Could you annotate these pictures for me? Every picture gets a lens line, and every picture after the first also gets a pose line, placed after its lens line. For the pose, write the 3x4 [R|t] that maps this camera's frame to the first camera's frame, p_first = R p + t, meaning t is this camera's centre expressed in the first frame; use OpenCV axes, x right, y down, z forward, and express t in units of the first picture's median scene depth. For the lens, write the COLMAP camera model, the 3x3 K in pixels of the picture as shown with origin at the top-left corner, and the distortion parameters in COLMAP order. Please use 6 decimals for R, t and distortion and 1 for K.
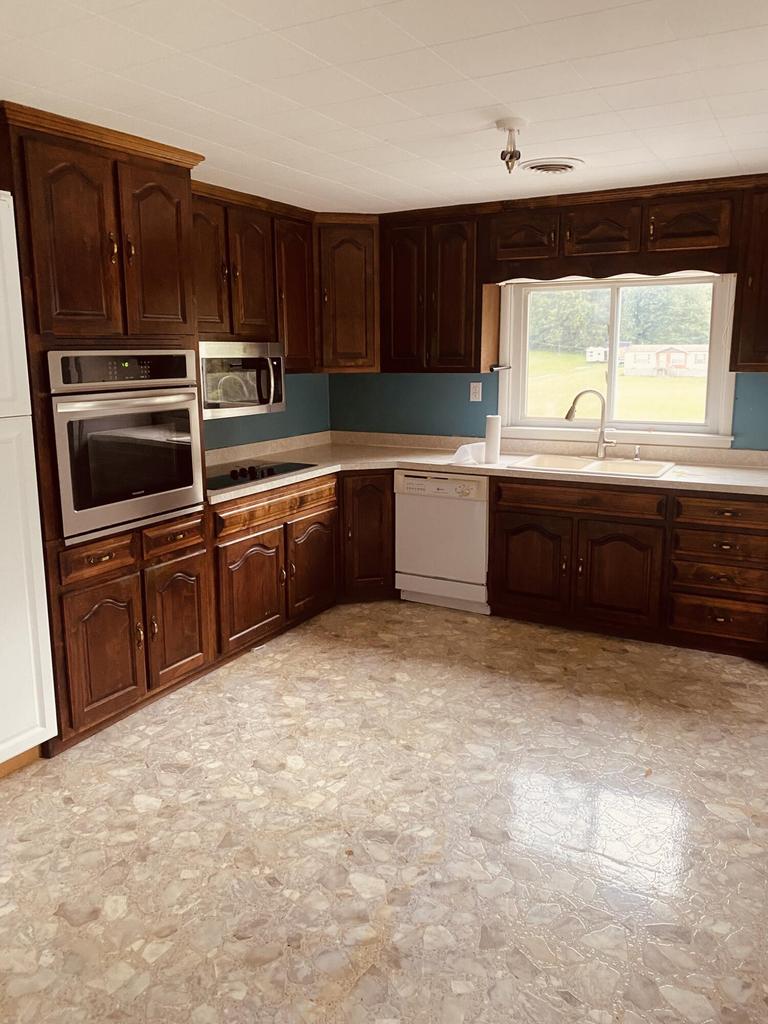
lens RADIAL K [[787.0, 0, 377.7], [0, 787.0, 495.8], [0, 0, 1]] dist [0.043446, -0.046299]
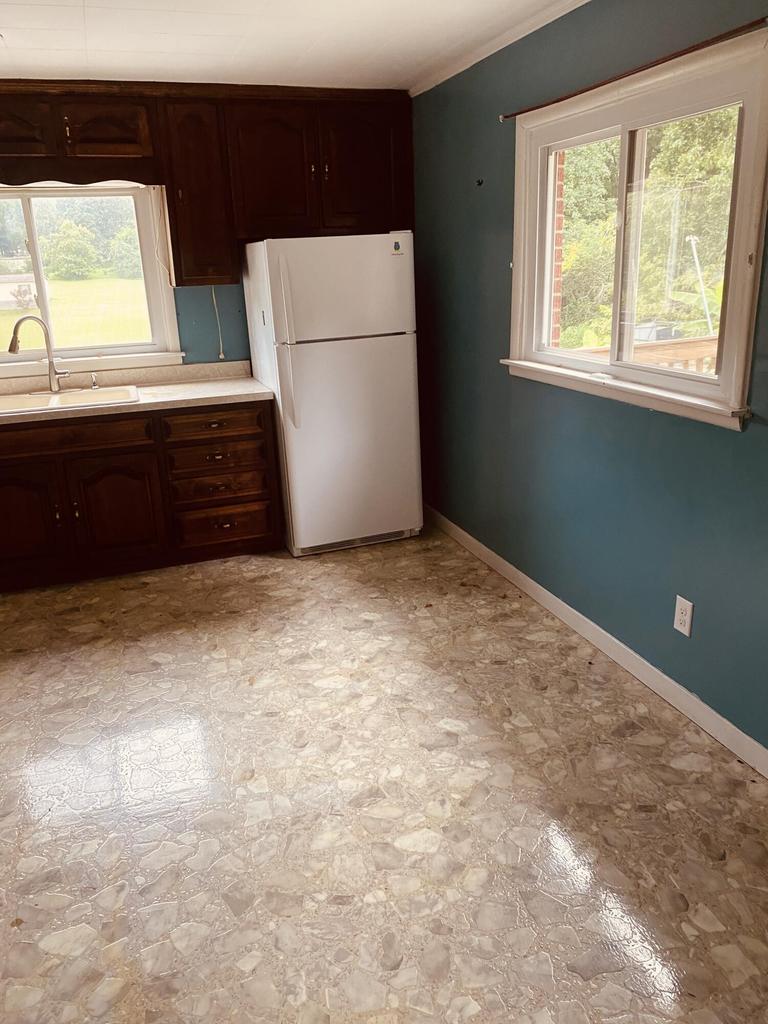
lens RADIAL K [[787.0, 0, 377.7], [0, 787.0, 495.8], [0, 0, 1]] dist [0.043446, -0.046299]
pose [[0.672461, -0.232689, 0.702604, -0.167880], [0.174204, 0.972385, 0.155304, -0.010689], [-0.719339, 0.017960, 0.694427, 0.133734]]
